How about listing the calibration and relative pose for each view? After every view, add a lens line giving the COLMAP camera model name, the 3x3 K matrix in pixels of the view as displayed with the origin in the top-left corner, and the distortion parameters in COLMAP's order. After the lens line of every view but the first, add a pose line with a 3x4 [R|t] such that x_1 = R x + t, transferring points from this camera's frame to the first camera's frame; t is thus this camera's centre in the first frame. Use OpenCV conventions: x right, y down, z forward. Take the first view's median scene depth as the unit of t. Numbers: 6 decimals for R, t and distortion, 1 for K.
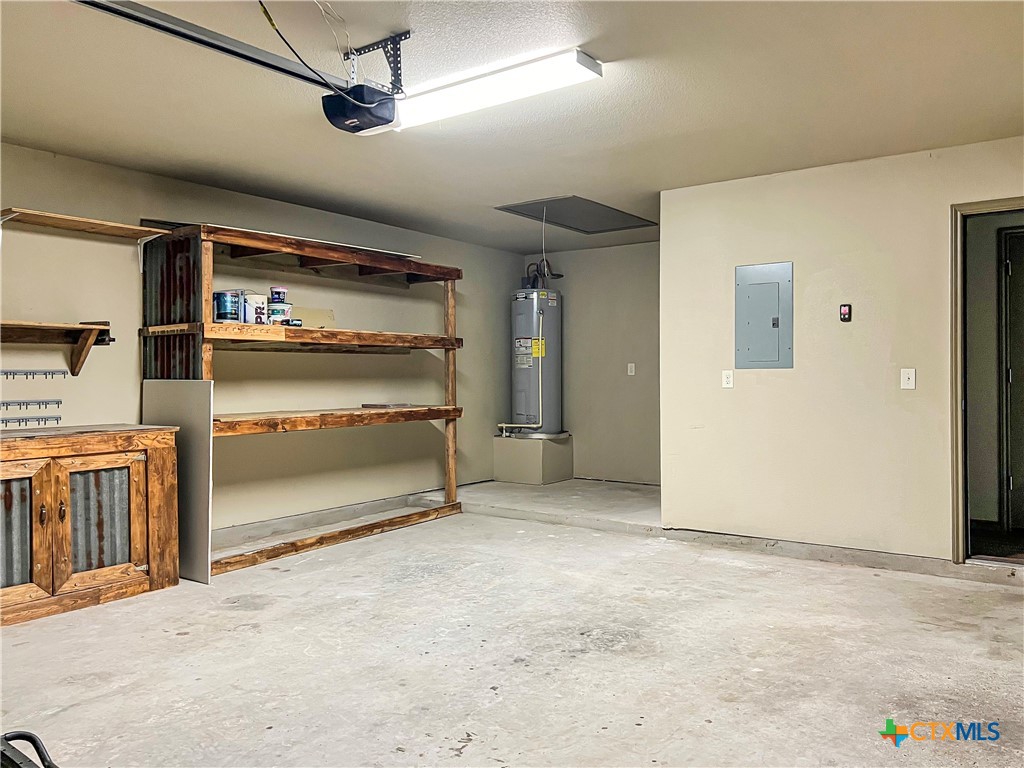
lens RADIAL K [[775.2, 0, 512.0], [0, 775.2, 384.0], [0, 0, 1]] dist [0.050821, -0.005891]
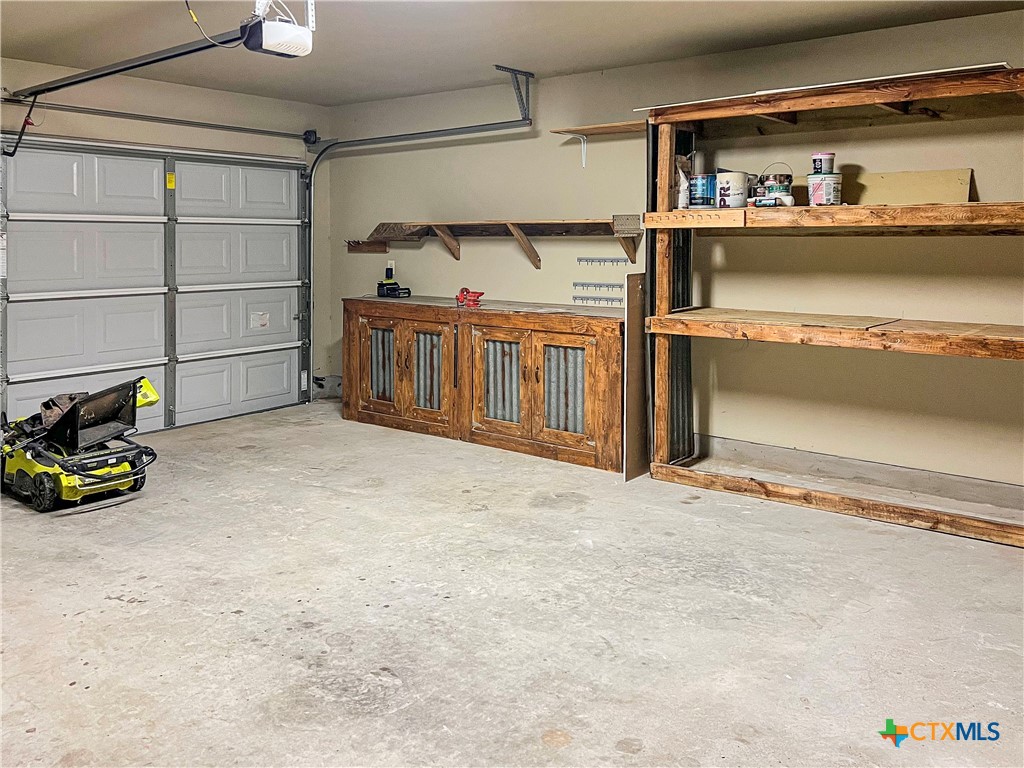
lens RADIAL K [[824.6, 0, 512.1], [0, 824.6, 262.5], [0, 0, 1]] dist [0.043089, -0.011693]
pose [[-0.028083, 0.035008, -0.998992, 0.705618], [-0.008730, 0.999340, 0.035265, -0.058395], [0.999567, 0.009711, -0.027759, 0.979554]]
